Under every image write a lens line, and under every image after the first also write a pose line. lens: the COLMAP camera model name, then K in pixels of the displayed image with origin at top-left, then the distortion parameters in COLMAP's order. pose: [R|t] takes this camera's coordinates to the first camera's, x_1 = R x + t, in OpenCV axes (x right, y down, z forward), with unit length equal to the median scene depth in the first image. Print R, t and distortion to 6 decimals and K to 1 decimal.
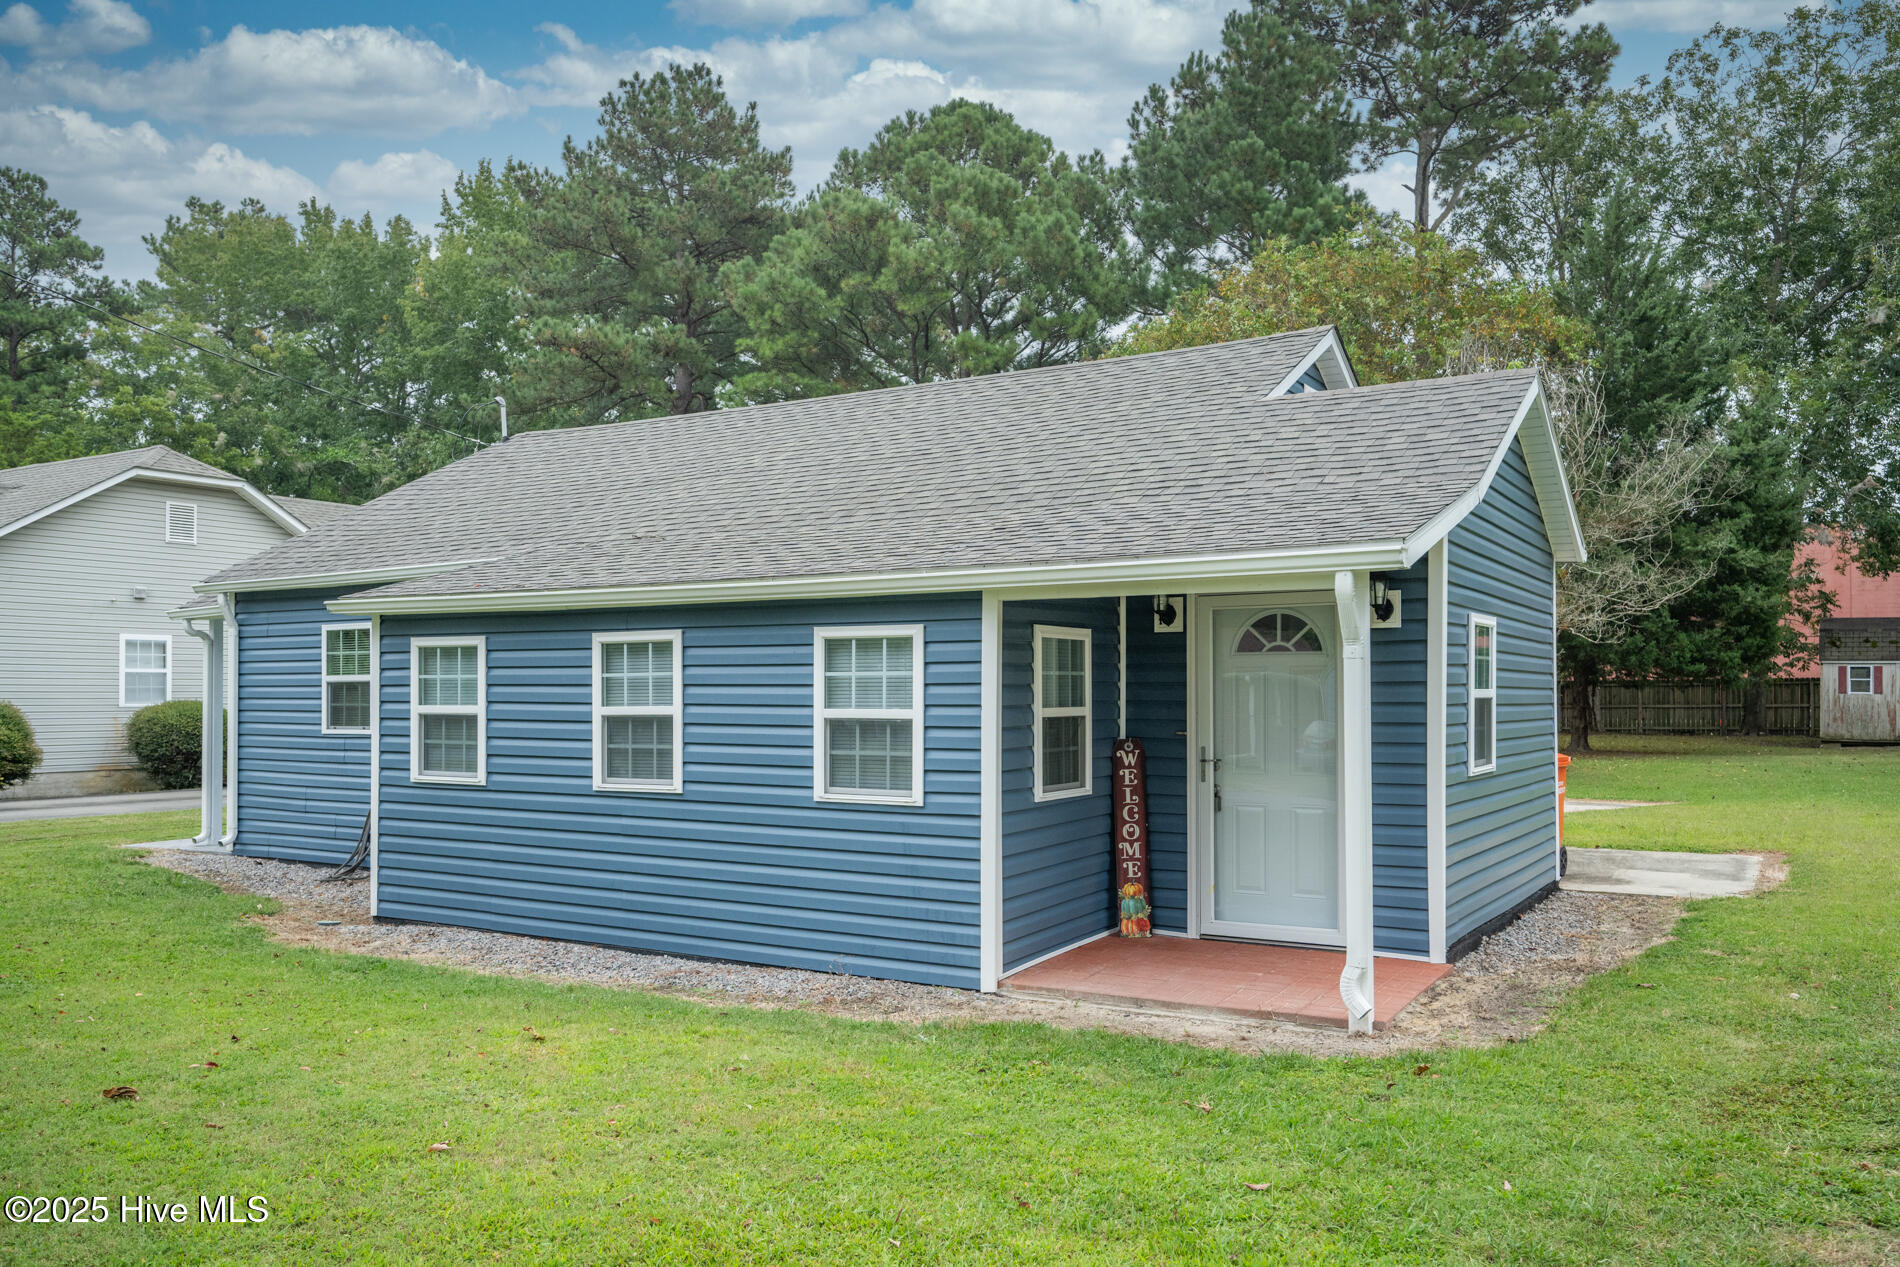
lens RADIAL K [[1435.7, 0, 831.2], [0, 1435.7, 697.0], [0, 0, 1]] dist [-0.009285, 0.010663]
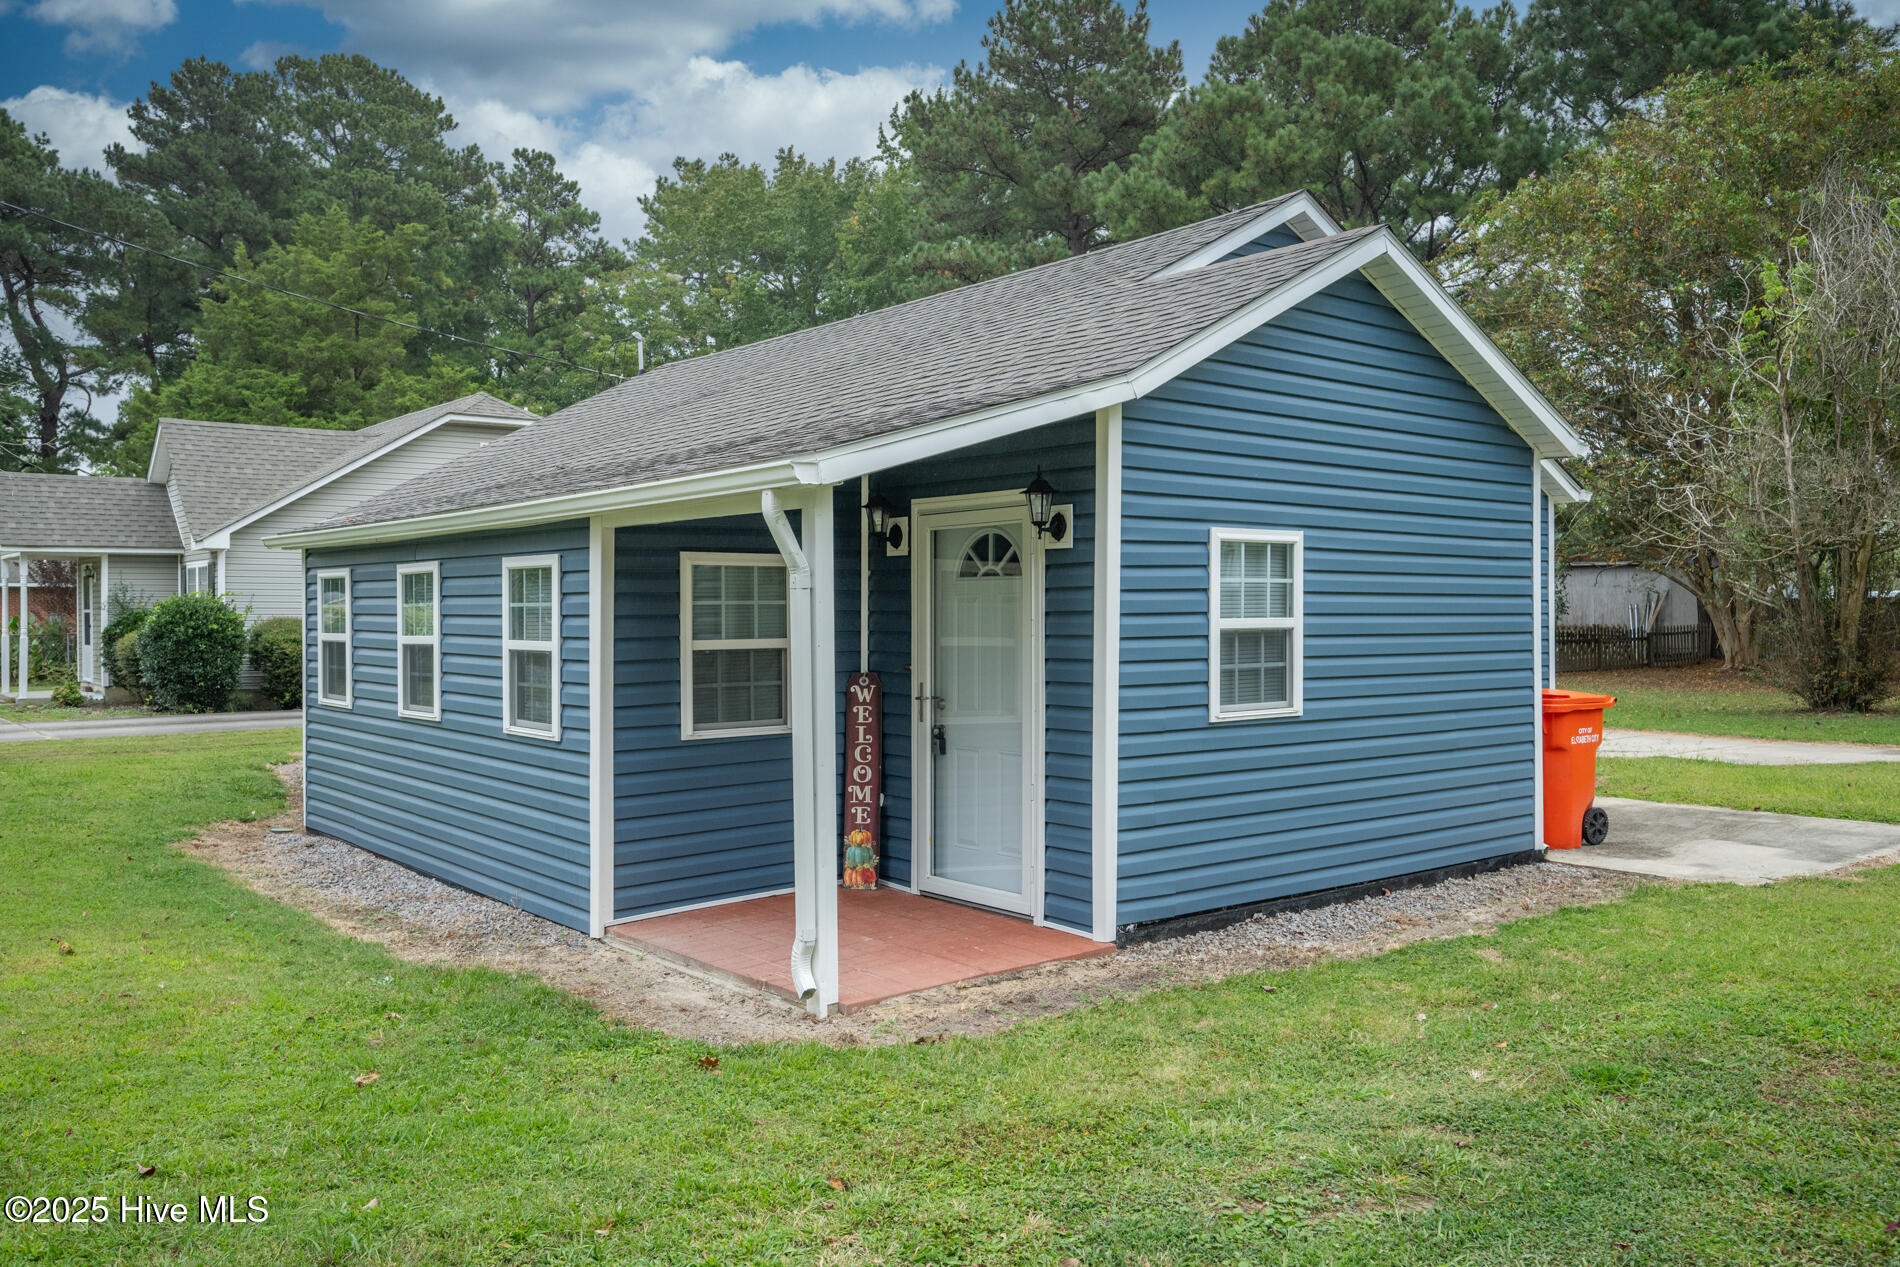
lens RADIAL K [[1435.7, 0, 941.1], [0, 1435.7, 630.3], [0, 0, 1]] dist [-0.009285, 0.010663]
pose [[0.944780, 0.000810, -0.327705, 0.153799], [0.003659, 0.999909, 0.013020, -0.002679], [0.327686, -0.013500, 0.944690, 0.041651]]
